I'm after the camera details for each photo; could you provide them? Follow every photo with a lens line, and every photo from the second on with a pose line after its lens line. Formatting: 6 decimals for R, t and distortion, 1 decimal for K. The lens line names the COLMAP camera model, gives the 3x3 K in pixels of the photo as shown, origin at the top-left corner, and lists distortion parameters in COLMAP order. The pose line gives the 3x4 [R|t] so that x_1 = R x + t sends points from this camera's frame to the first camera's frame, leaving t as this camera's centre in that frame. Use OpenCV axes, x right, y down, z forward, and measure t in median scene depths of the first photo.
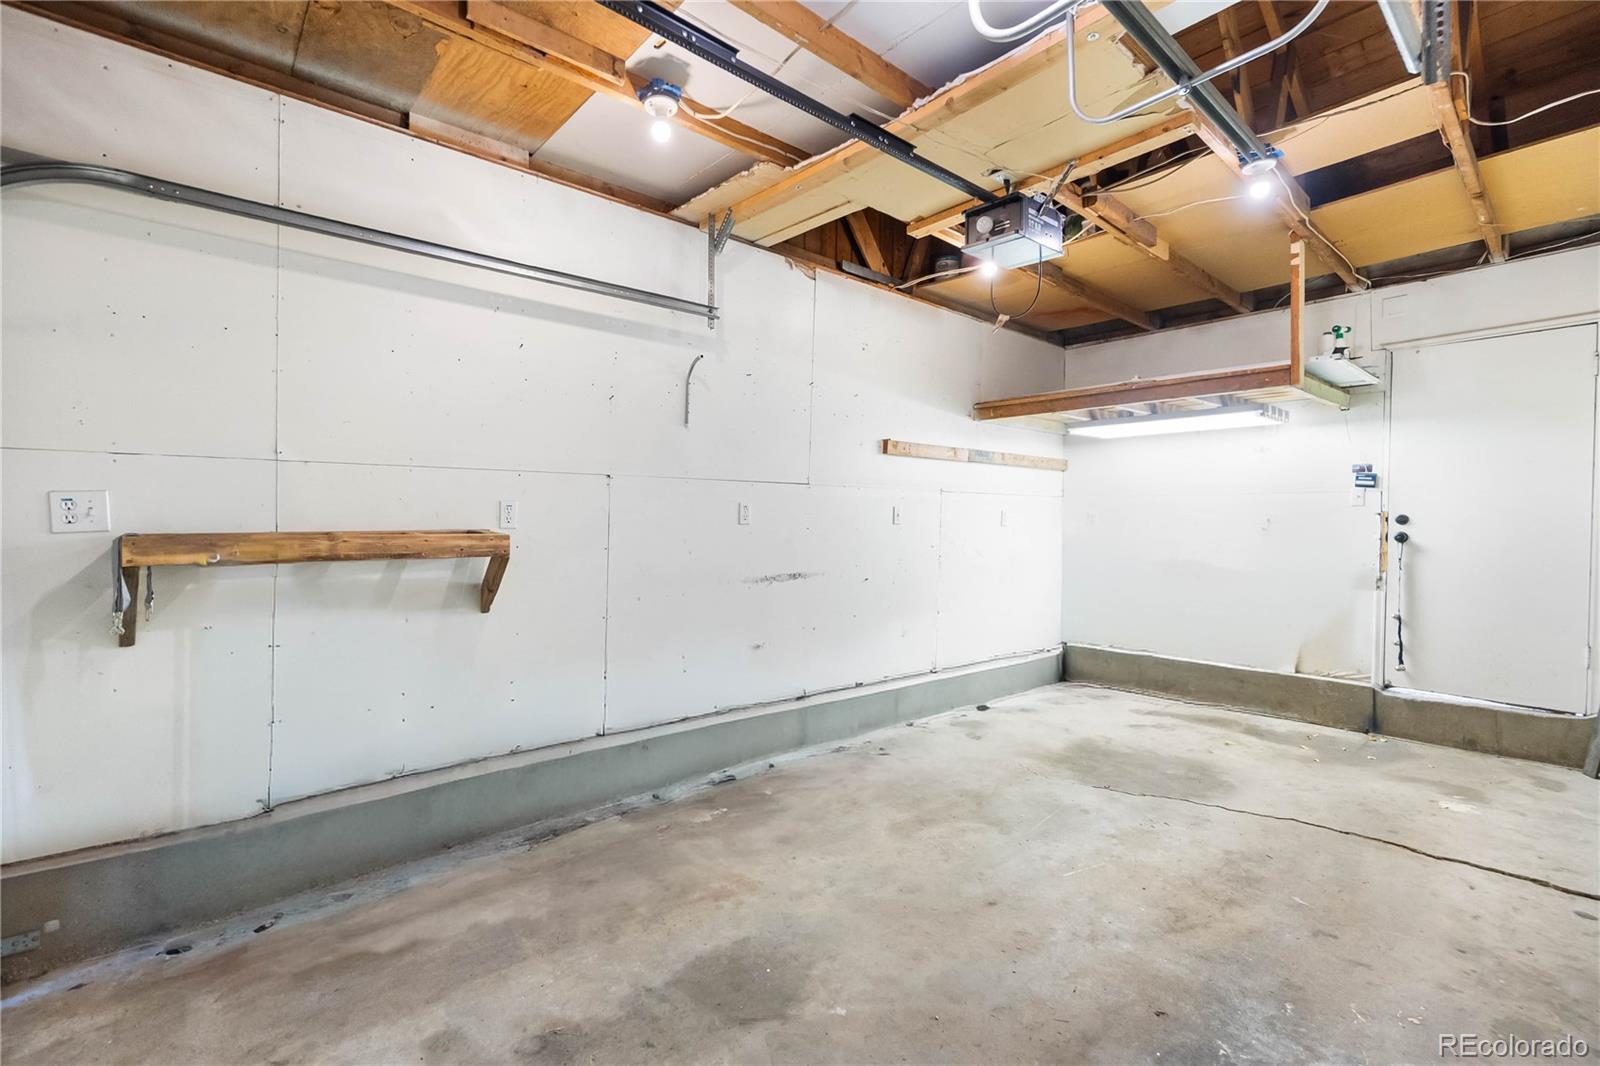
lens RADIAL K [[716.8, 0, 801.1], [0, 716.8, 524.4], [0, 0, 1]] dist [0.000902, 0.000045]
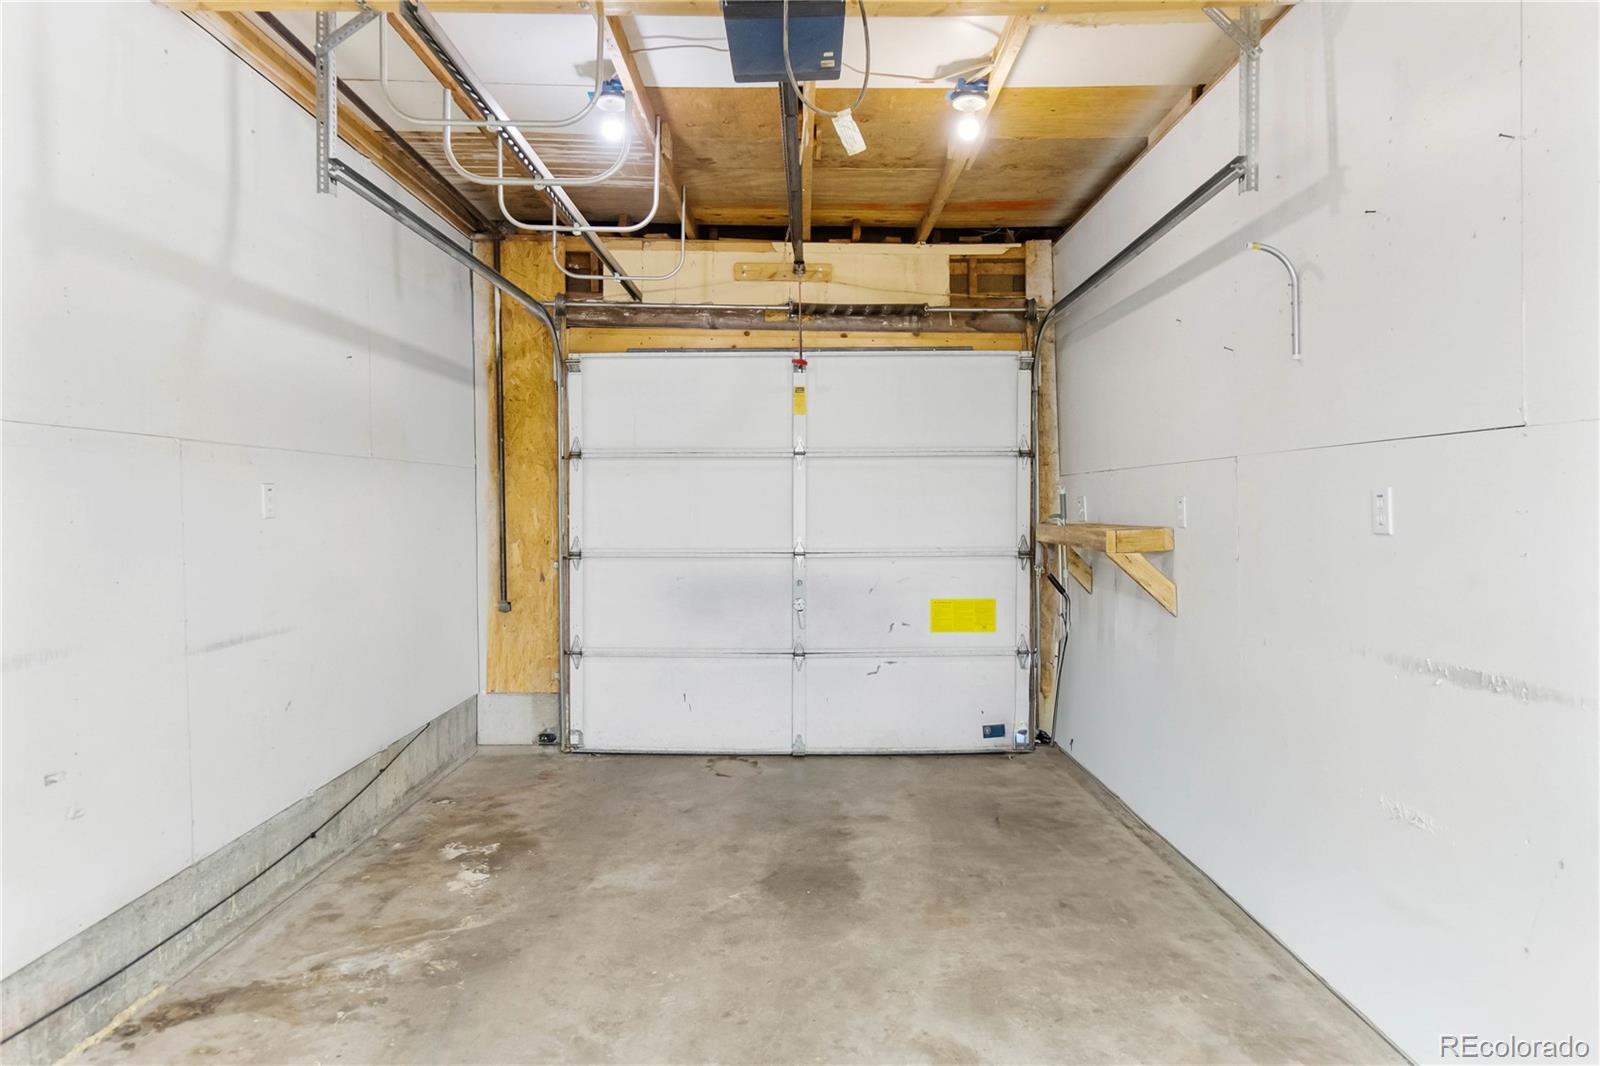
lens RADIAL K [[942.0, 0, 802.5], [0, 942.0, 525.0], [0, 0, 1]] dist [-0.000432, 0.000238]
pose [[-0.670062, 0.013582, -0.742181, 1.112268], [-0.001439, 0.999807, 0.019596, -0.031871], [0.742304, 0.014199, -0.669913, 2.006248]]
